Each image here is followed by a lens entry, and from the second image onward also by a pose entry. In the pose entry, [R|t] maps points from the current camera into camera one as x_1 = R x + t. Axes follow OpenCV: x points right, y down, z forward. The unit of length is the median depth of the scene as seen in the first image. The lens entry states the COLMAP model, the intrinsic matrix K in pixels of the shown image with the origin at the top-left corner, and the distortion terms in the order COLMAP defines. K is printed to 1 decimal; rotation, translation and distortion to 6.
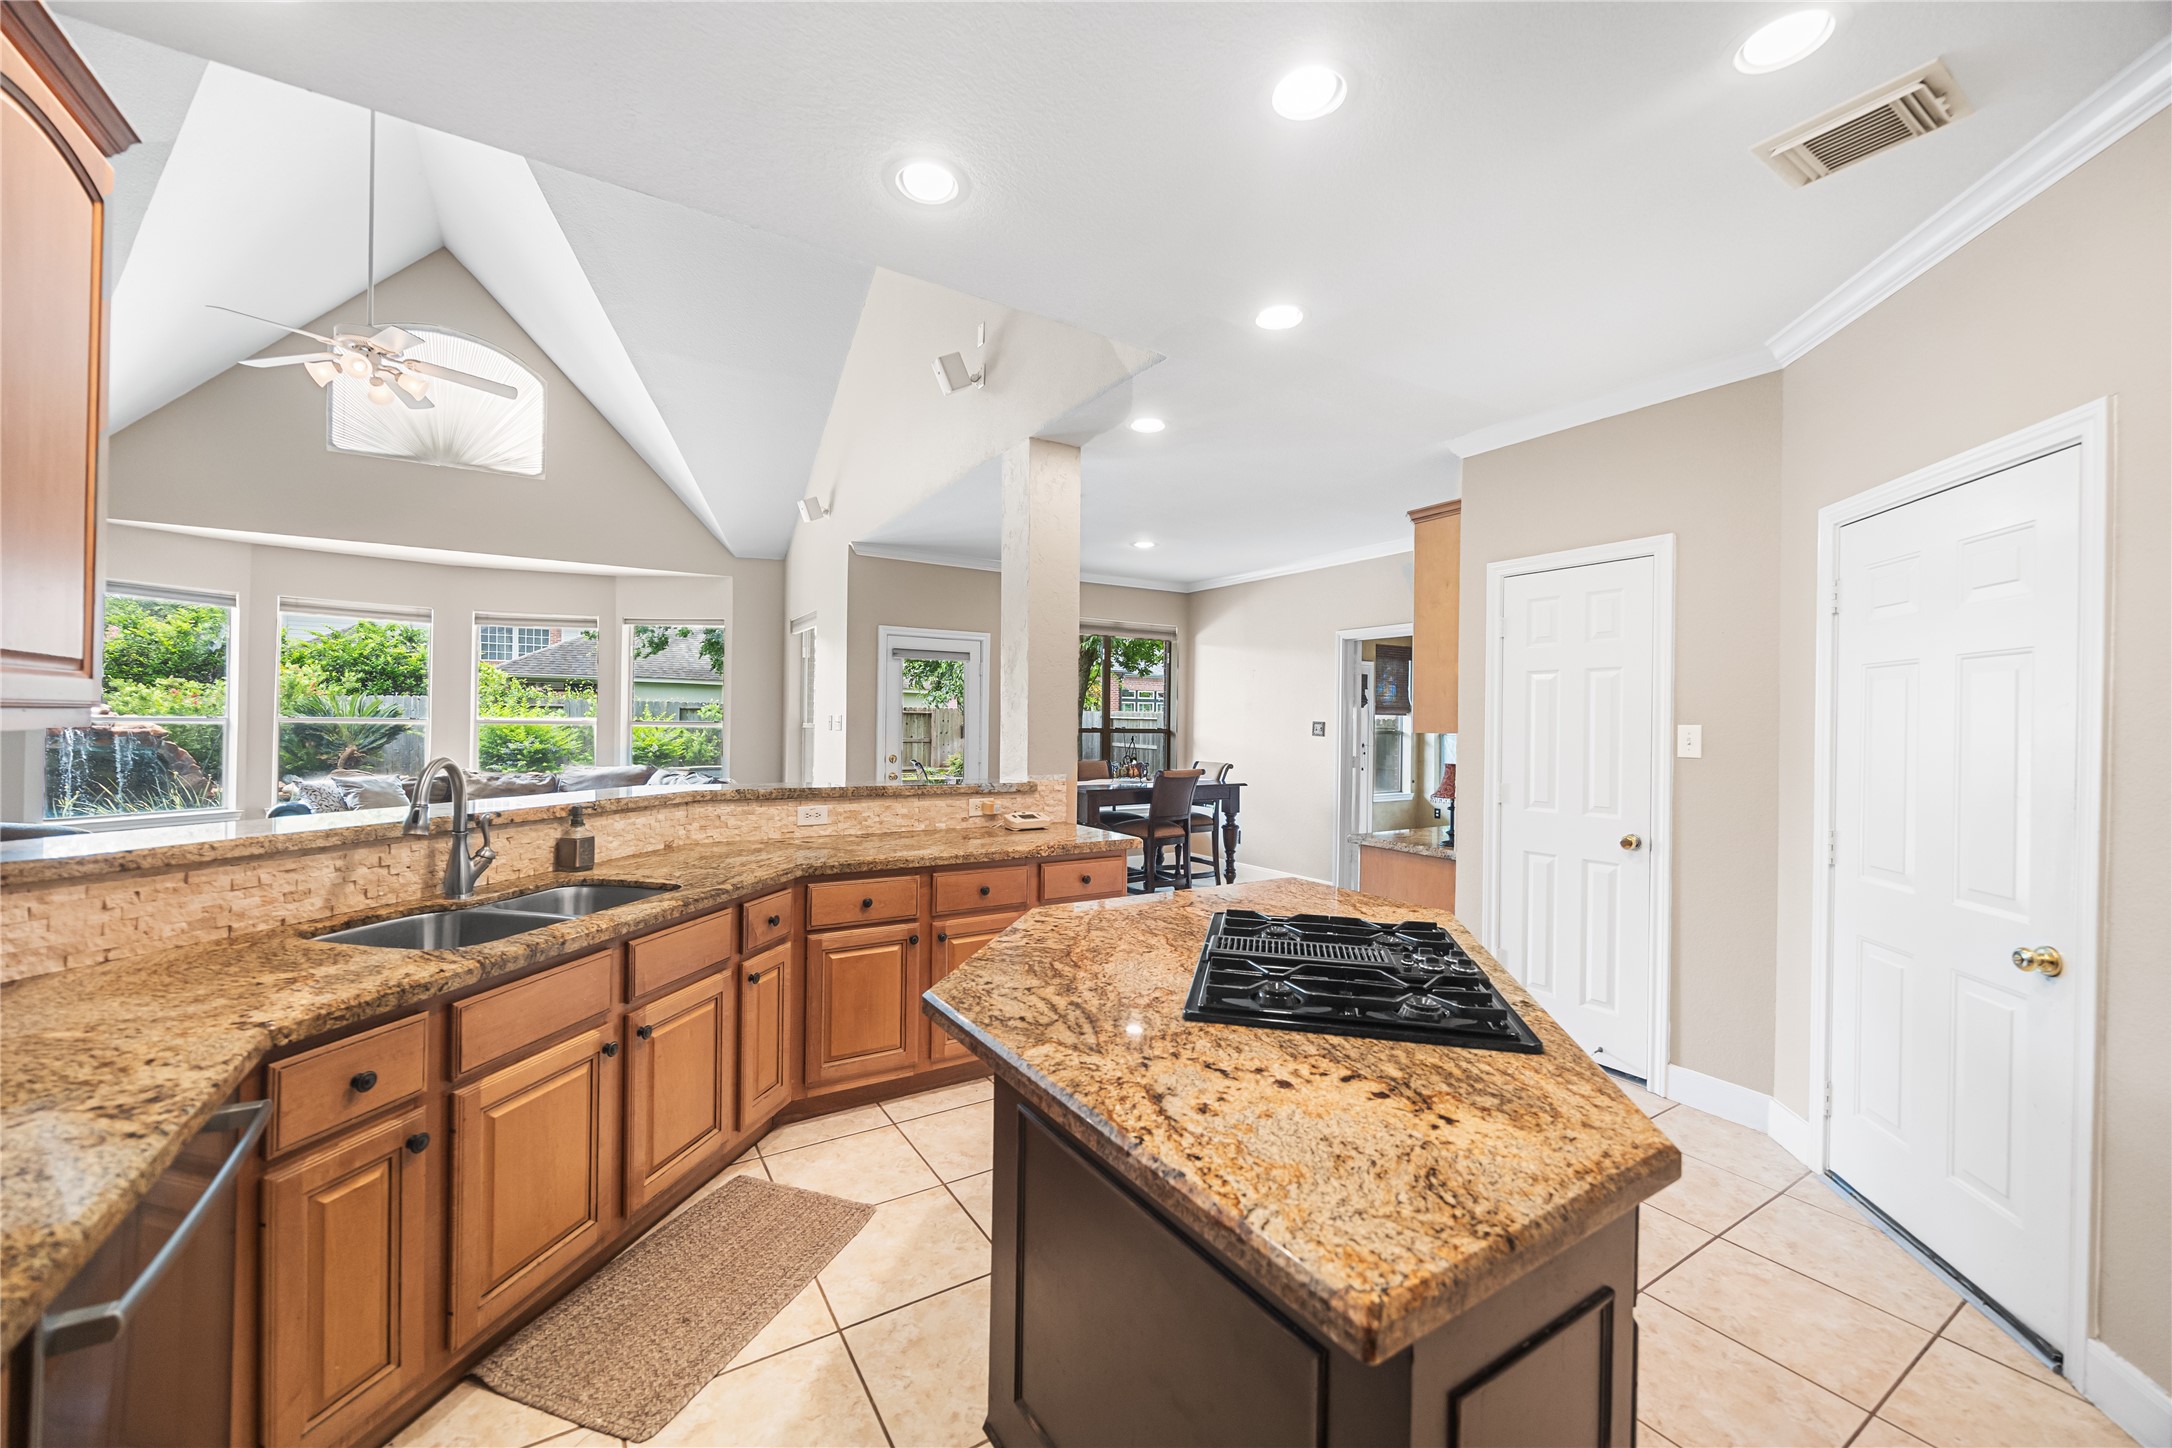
lens RADIAL K [[837.1, 0, 1078.8], [0, 837.1, 716.4], [0, 0, 1]] dist [-0.003422, -0.000097]
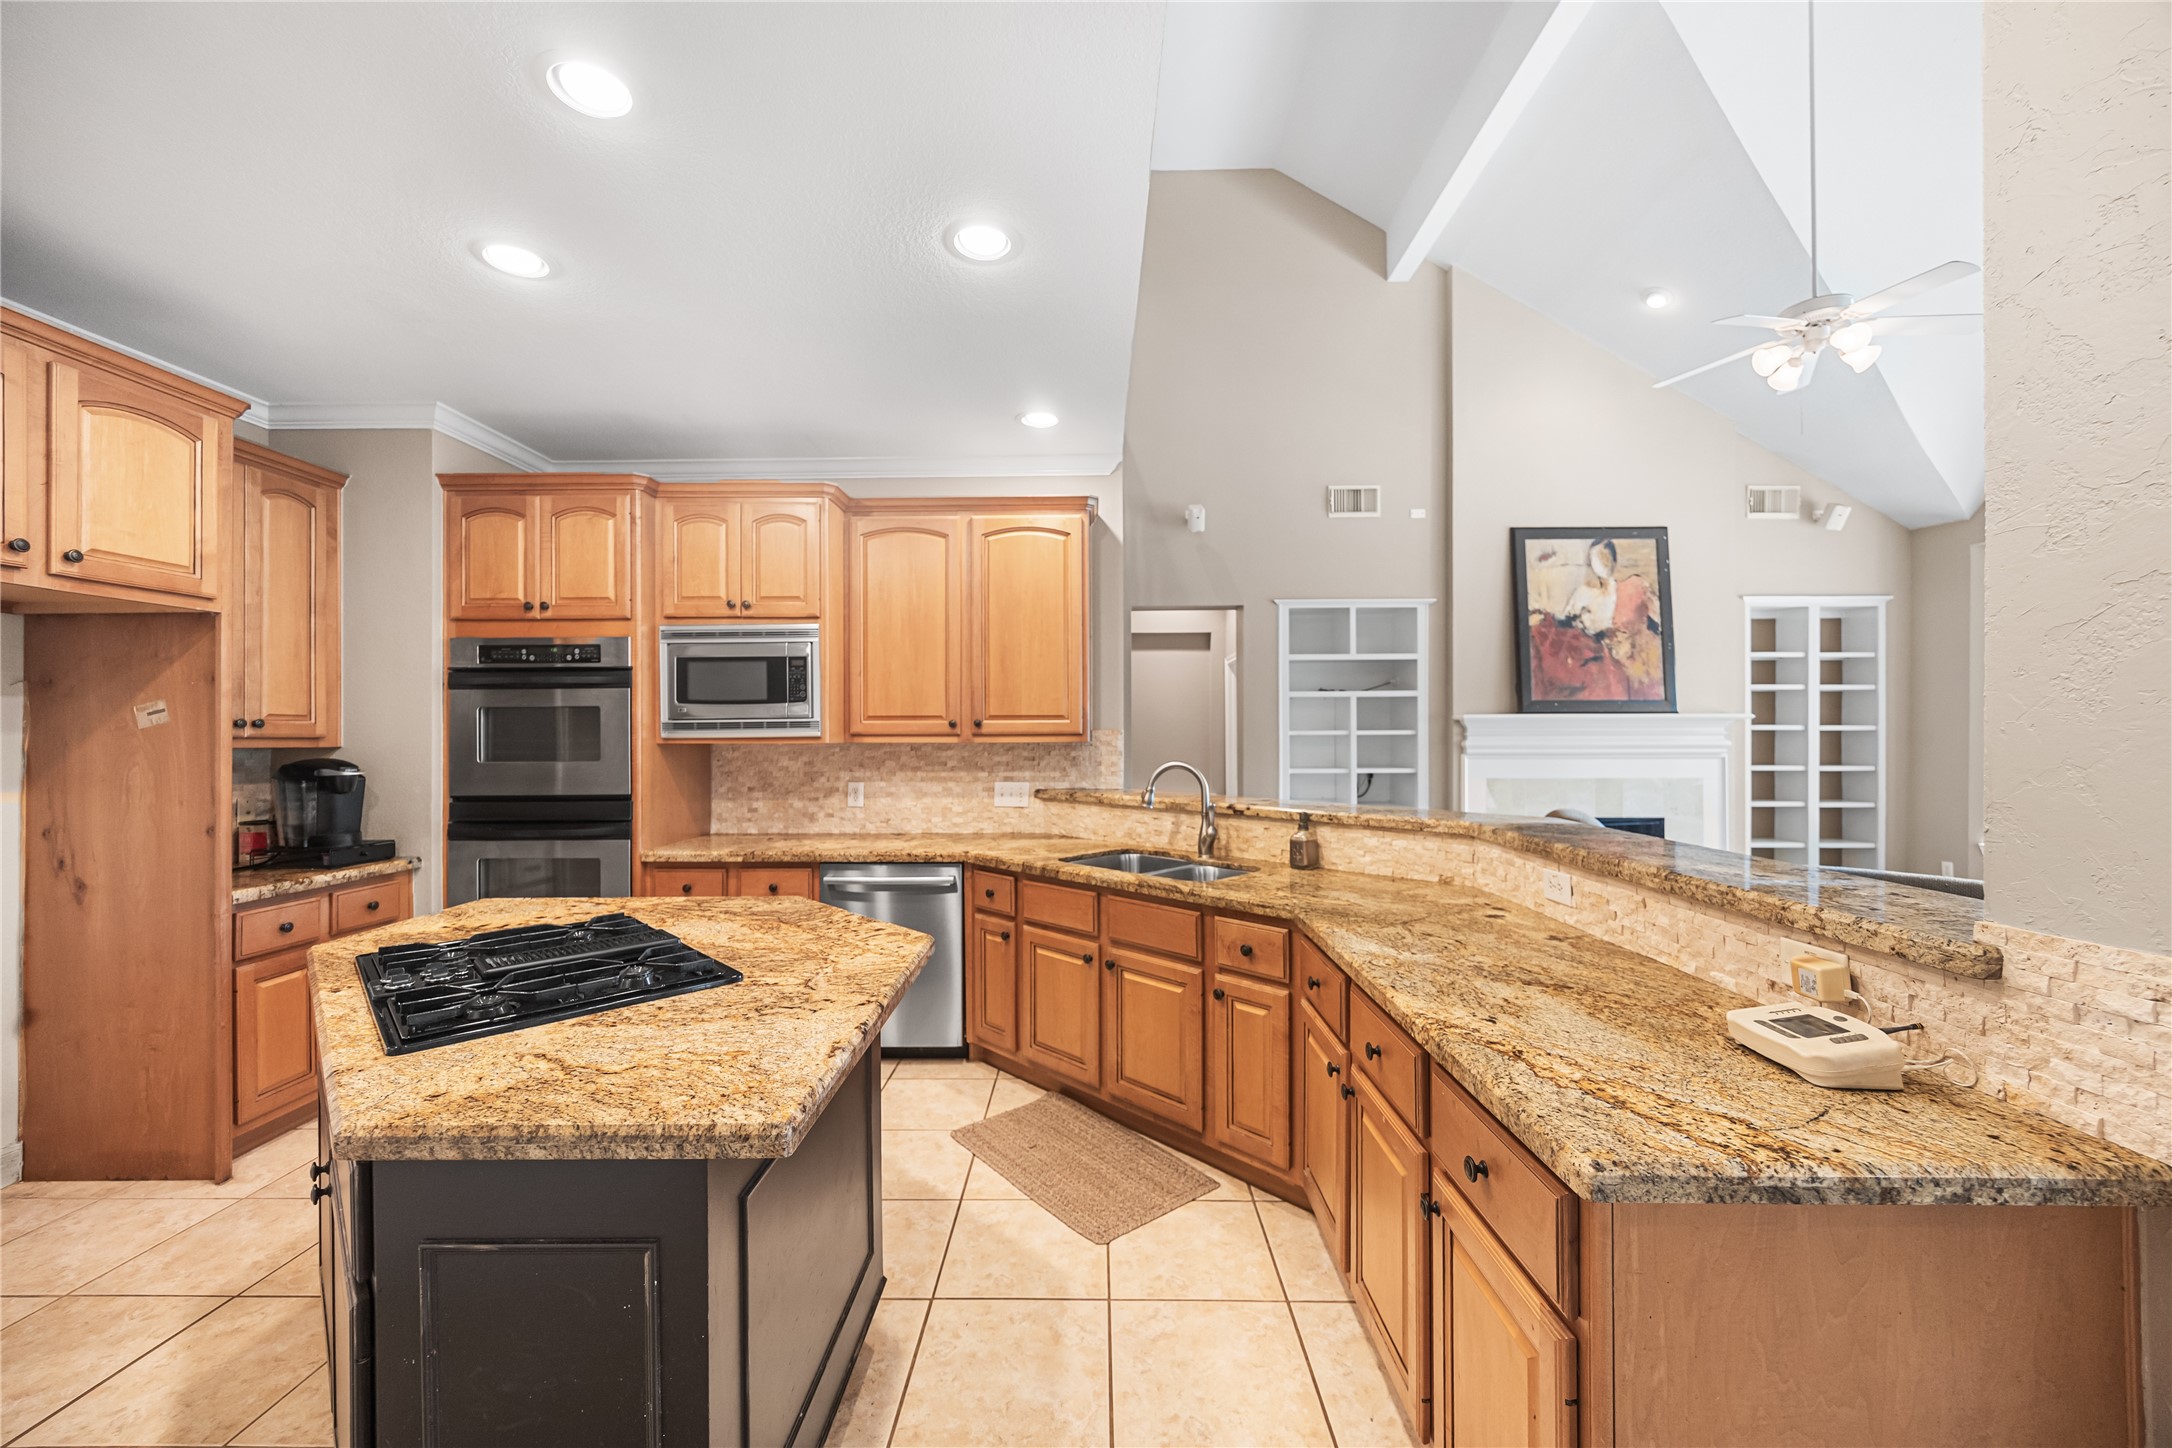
lens RADIAL K [[837.1, 0, 1087.5], [0, 837.1, 732.1], [0, 0, 1]] dist [-0.003422, -0.000097]
pose [[-0.543726, -0.016143, -0.839107, 0.114922], [0.001204, 0.999799, -0.020014, 0.004527], [0.839262, -0.011893, -0.543597, 0.302385]]
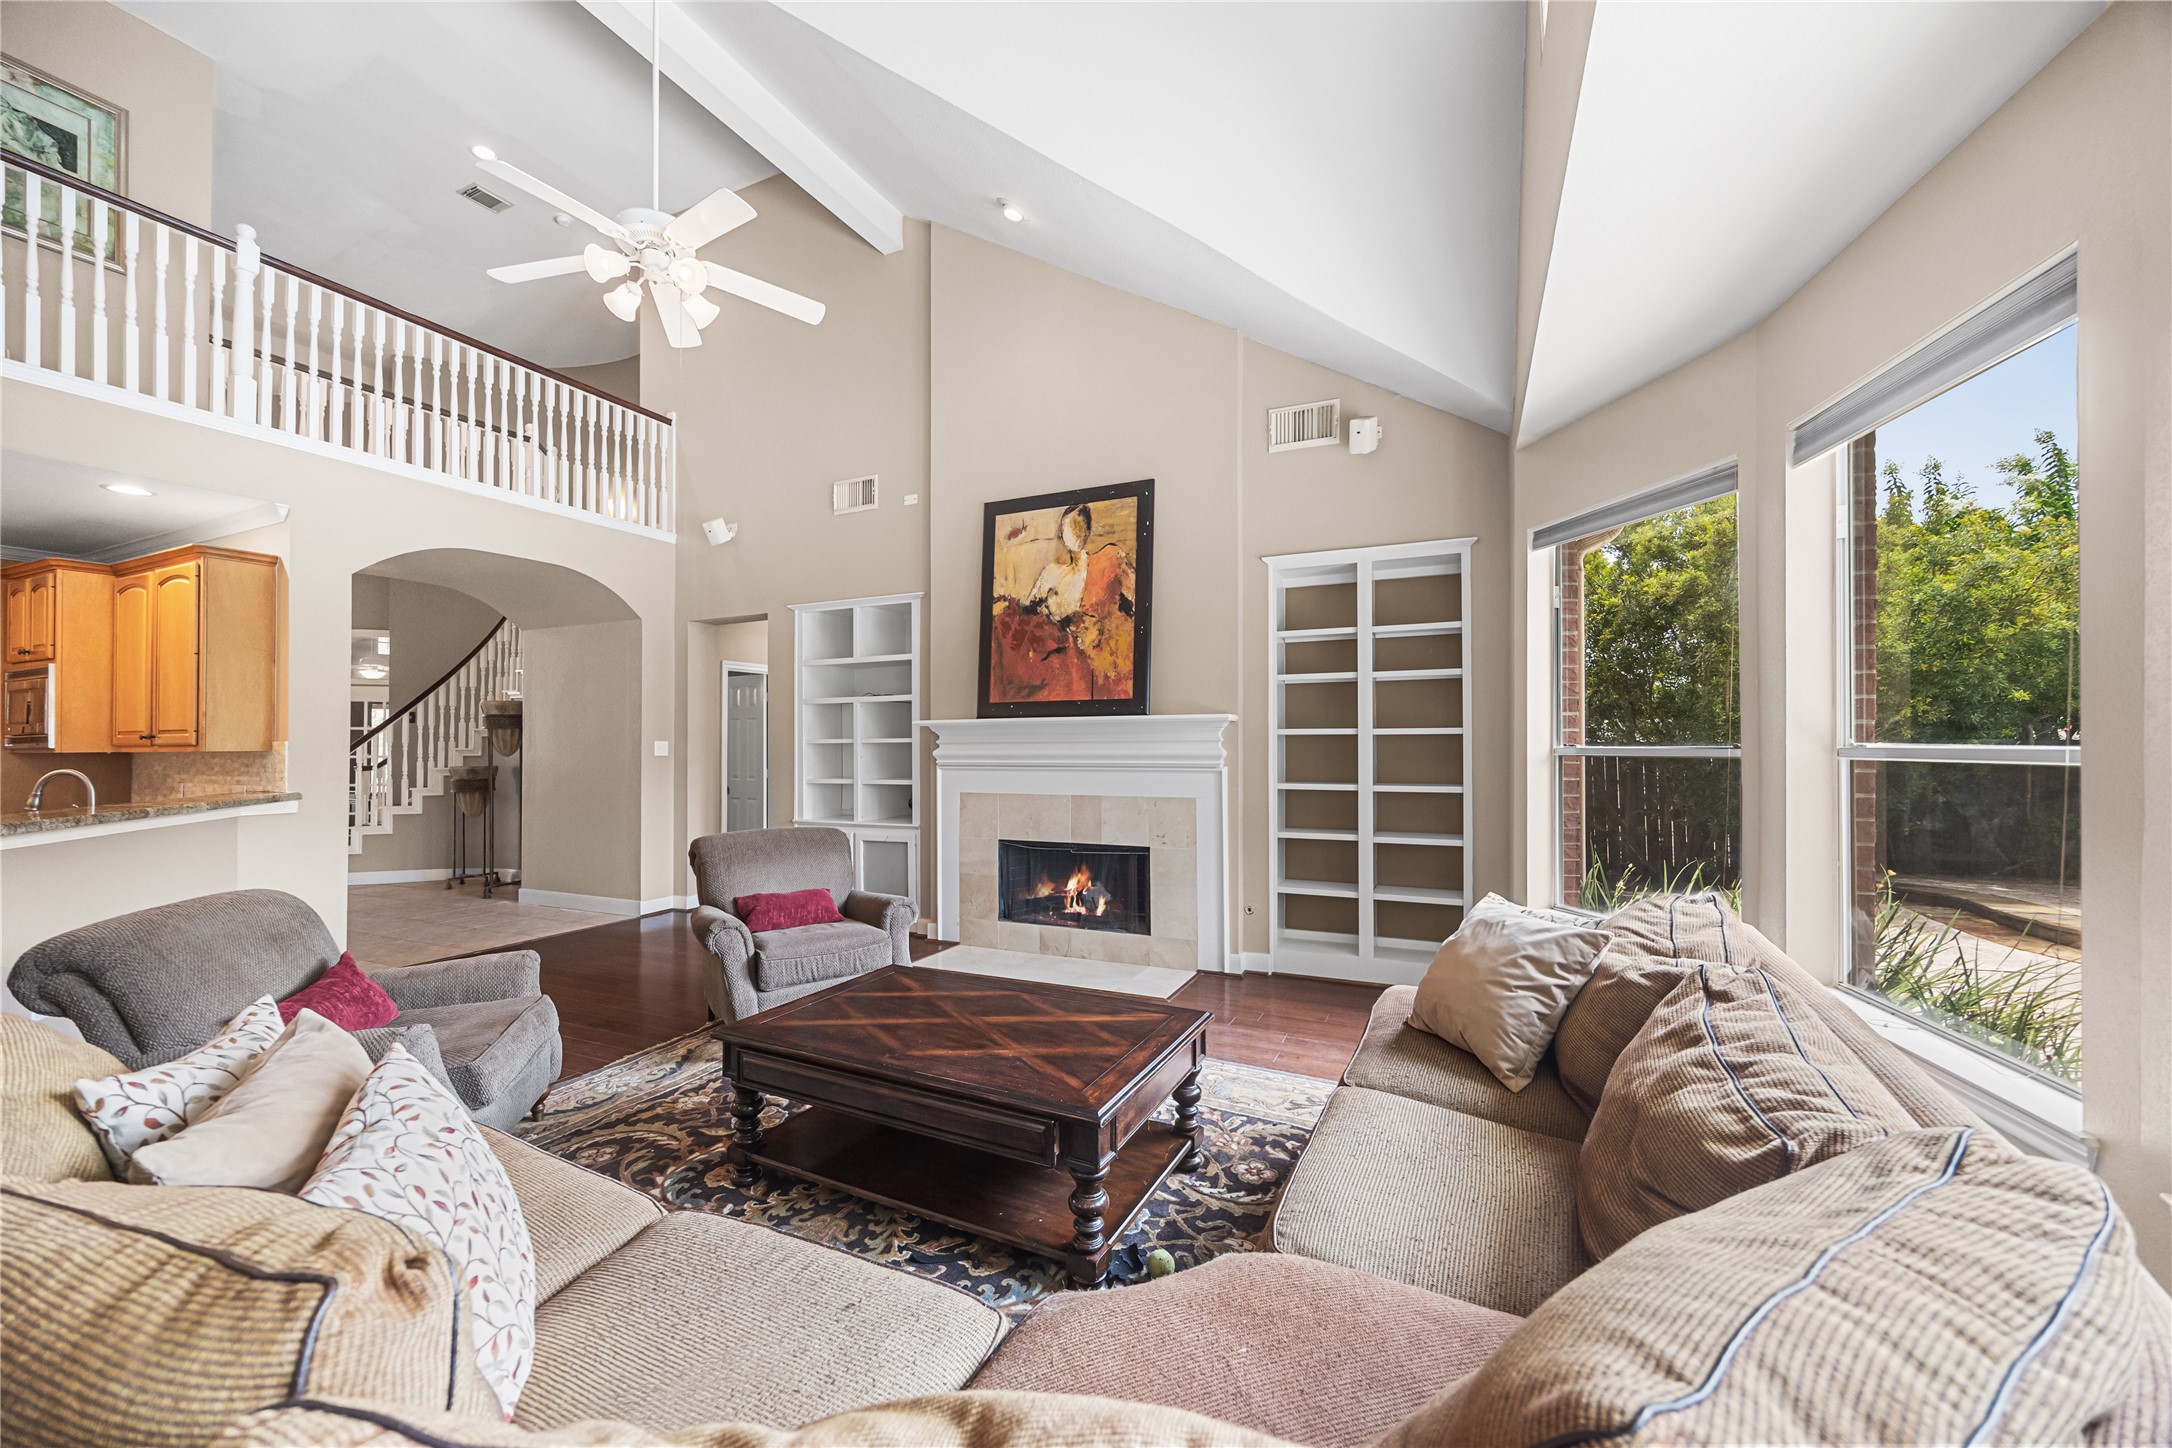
lens RADIAL K [[837.1, 0, 1080.1], [0, 837.1, 723.2], [0, 0, 1]] dist [-0.003422, -0.000097]
pose [[-0.836246, -0.023295, -0.547860, -0.277206], [-0.002051, 0.999223, -0.039355, 0.003178], [0.548351, -0.031787, -0.835644, 0.658591]]
